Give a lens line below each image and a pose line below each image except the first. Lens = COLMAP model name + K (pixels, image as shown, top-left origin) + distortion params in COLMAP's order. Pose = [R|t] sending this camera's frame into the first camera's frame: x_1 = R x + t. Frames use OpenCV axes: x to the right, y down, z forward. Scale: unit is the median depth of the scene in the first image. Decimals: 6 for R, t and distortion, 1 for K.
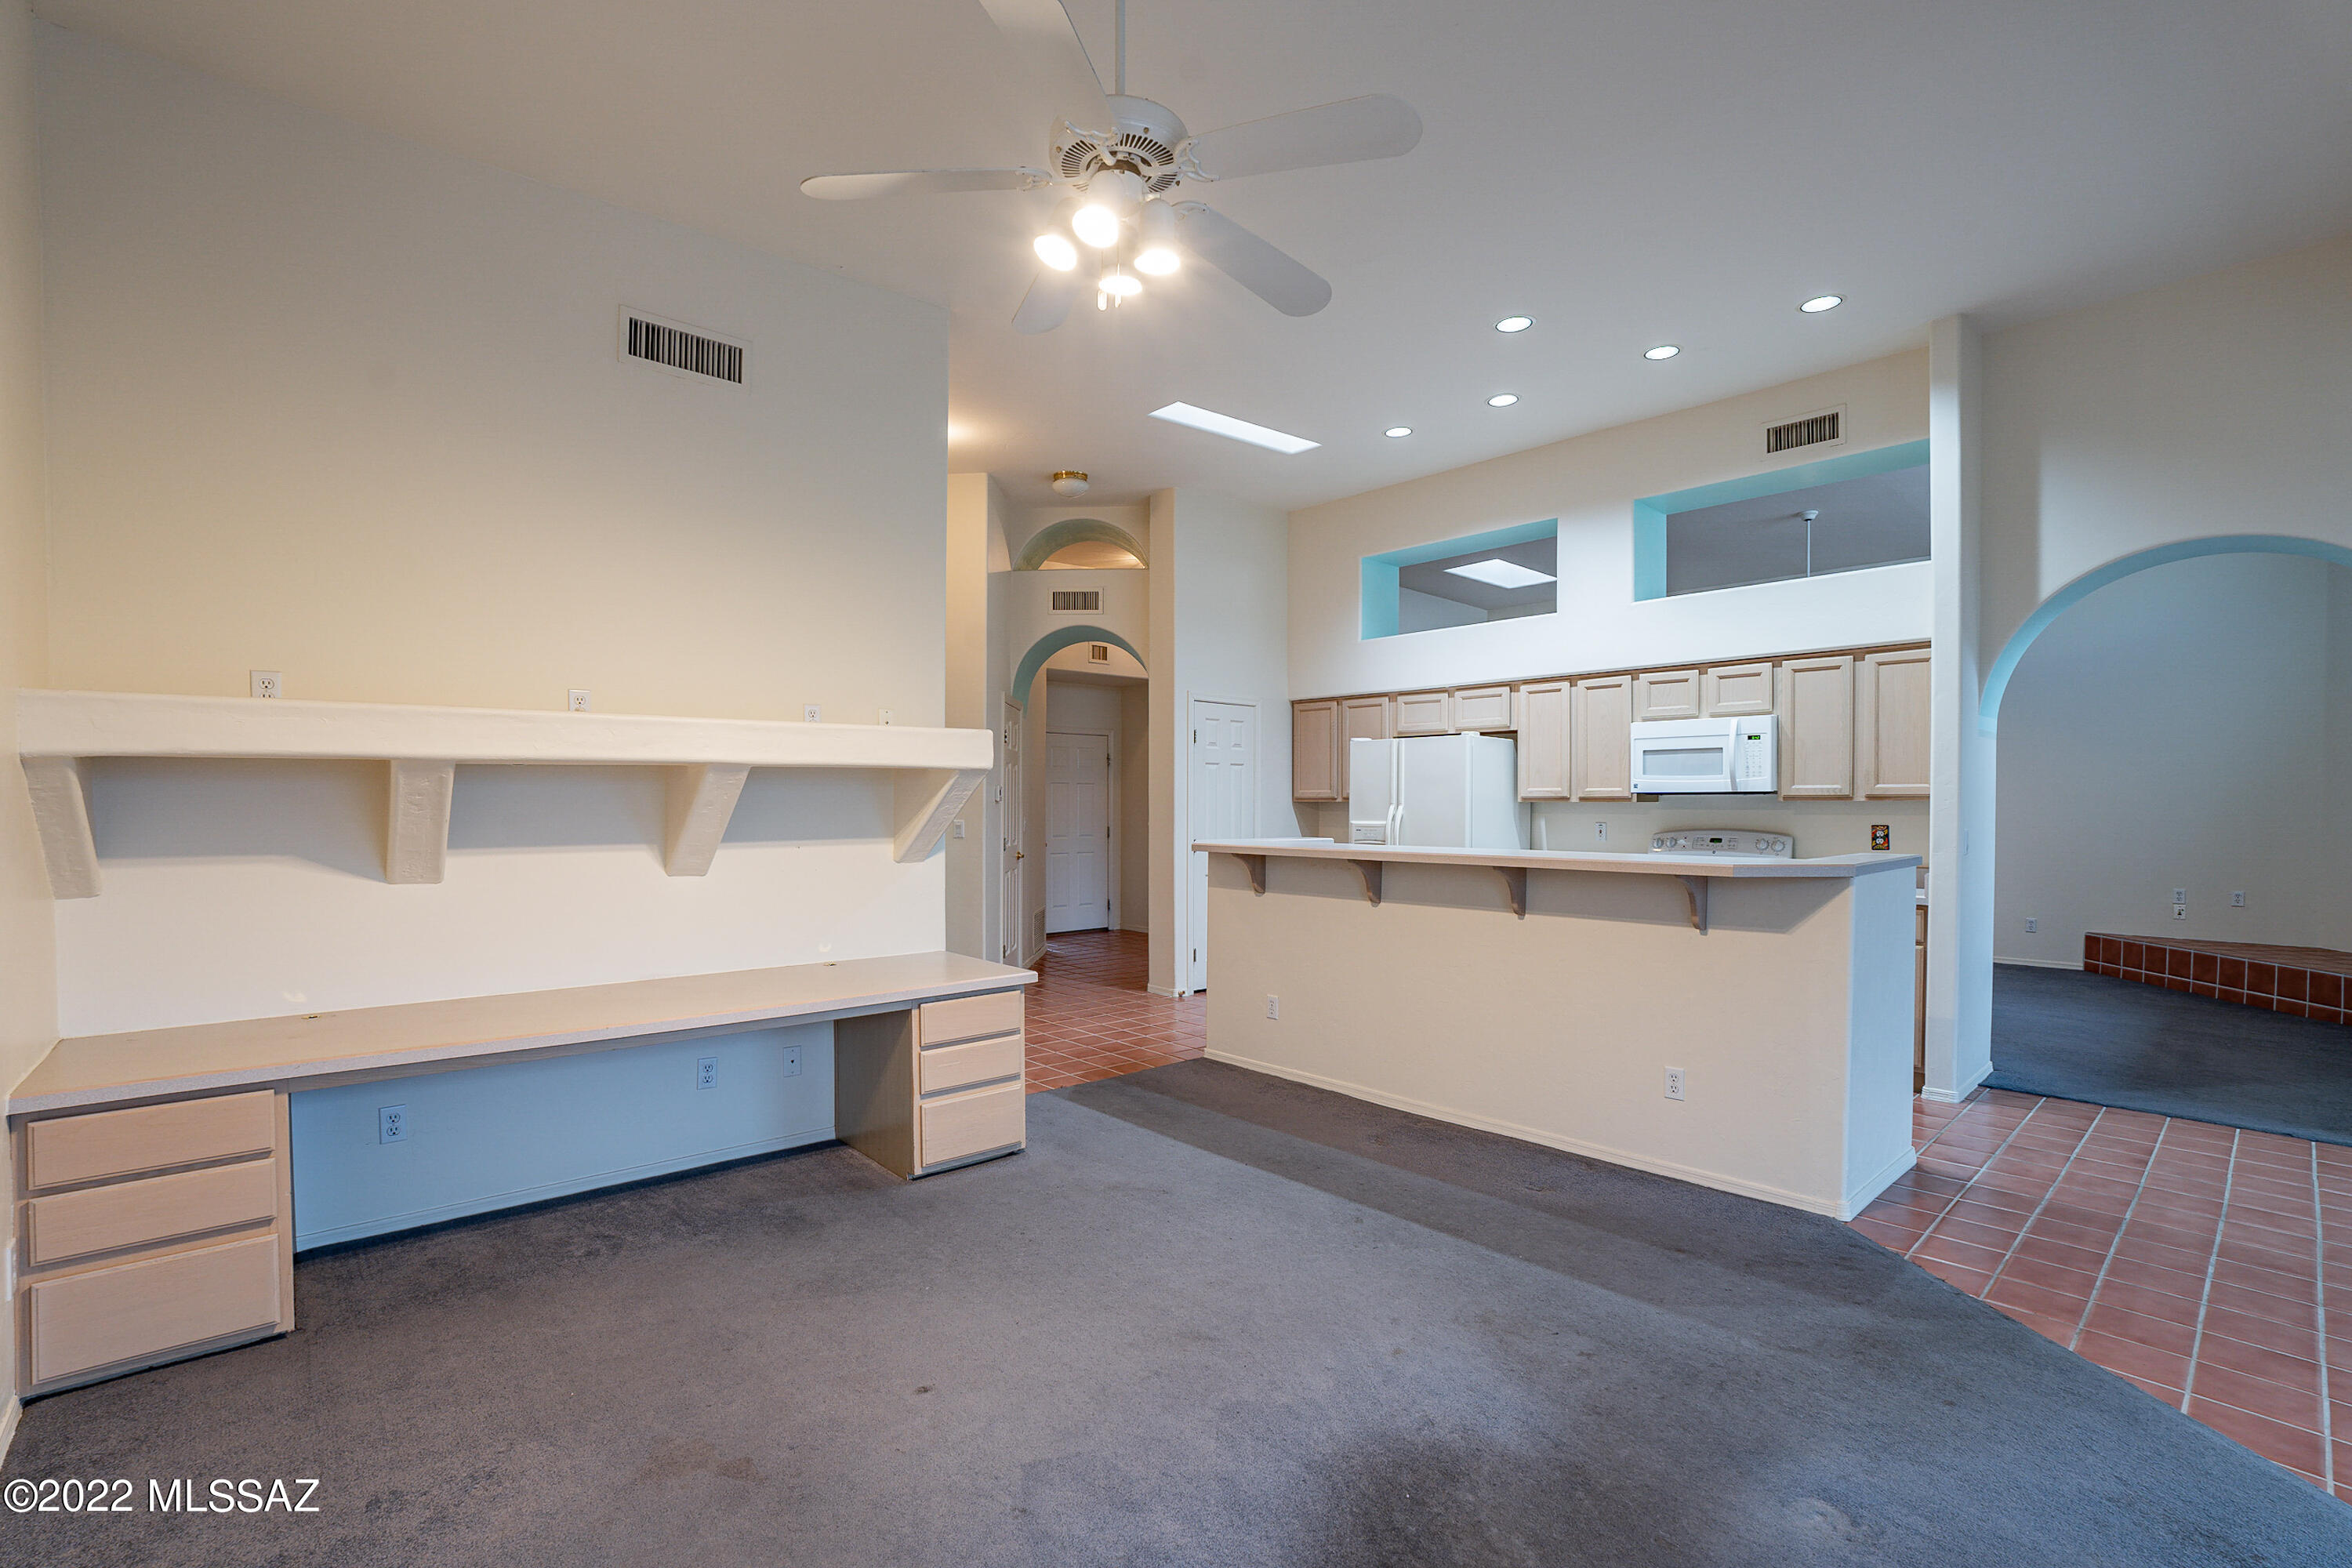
lens RADIAL K [[1042.7, 0, 1188.9], [0, 1042.7, 817.2], [0, 0, 1]] dist [-0.018211, 0.000149]
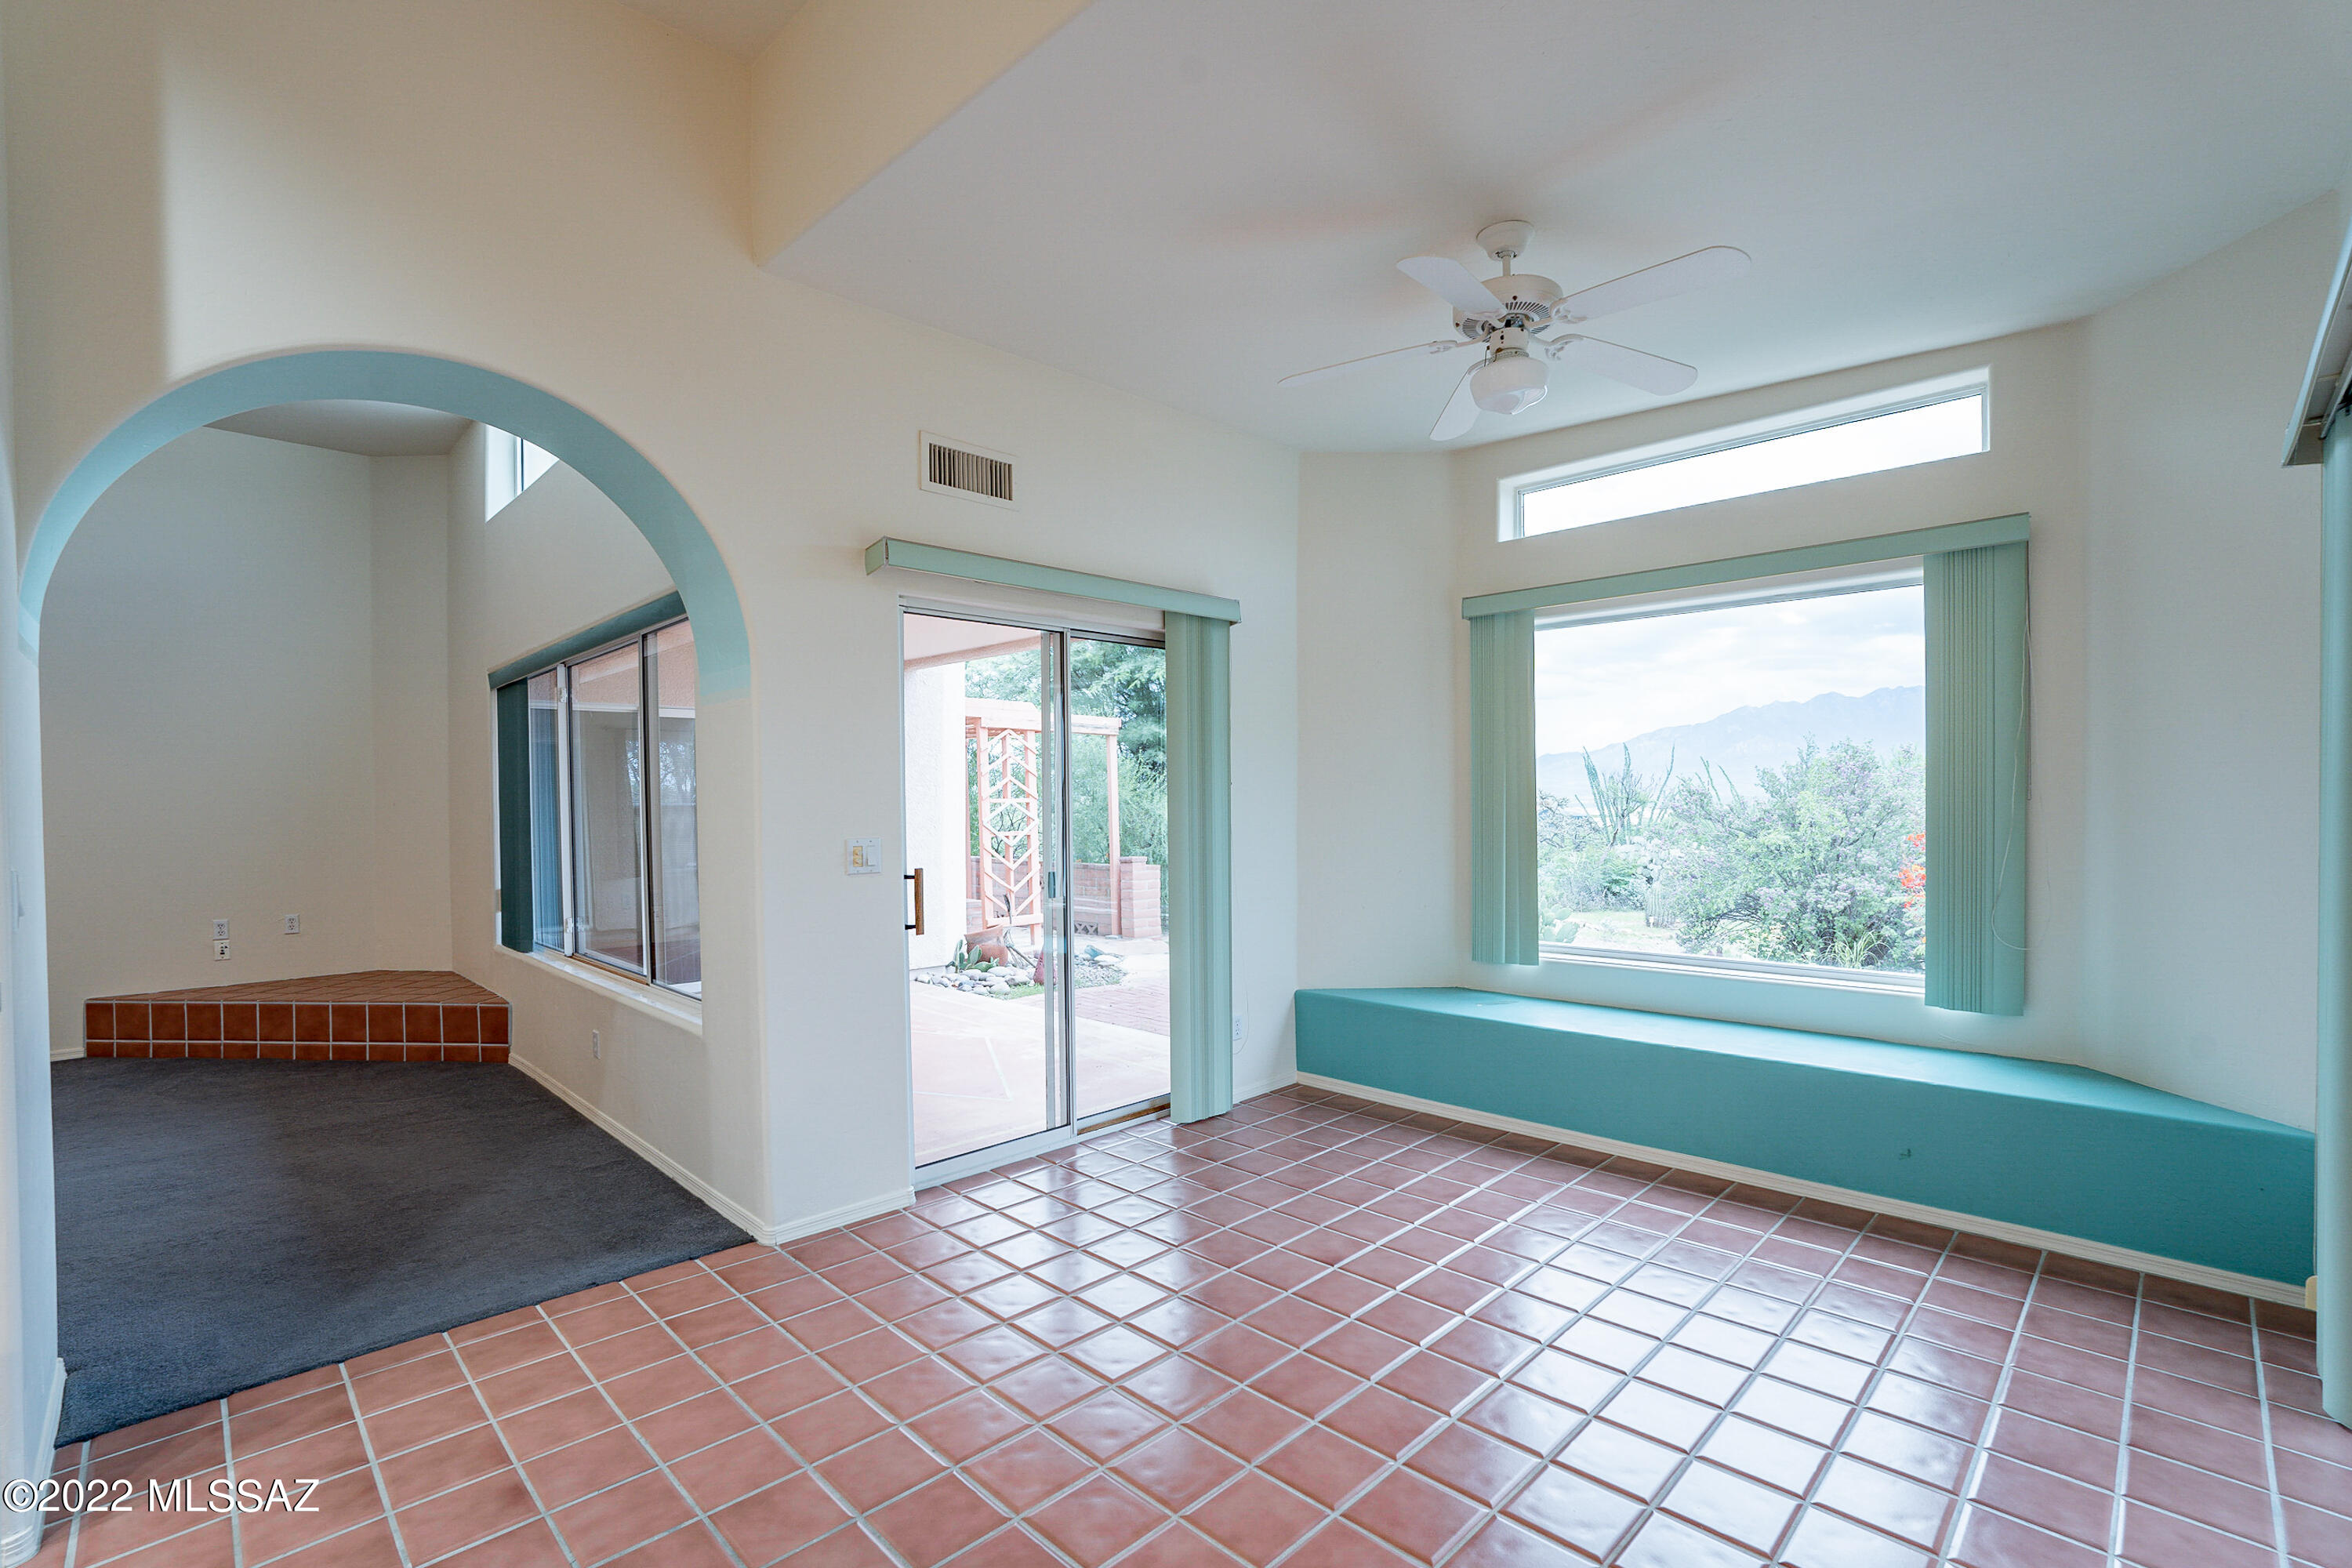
lens RADIAL K [[1053.2, 0, 1183.3], [0, 1053.2, 805.7], [0, 0, 1]] dist [-0.021529, 0.000140]
pose [[-0.033609, -0.008145, 0.999402, 0.283219], [0.023673, 0.999680, 0.008944, -0.005166], [-0.999155, 0.023960, -0.033405, 0.477767]]
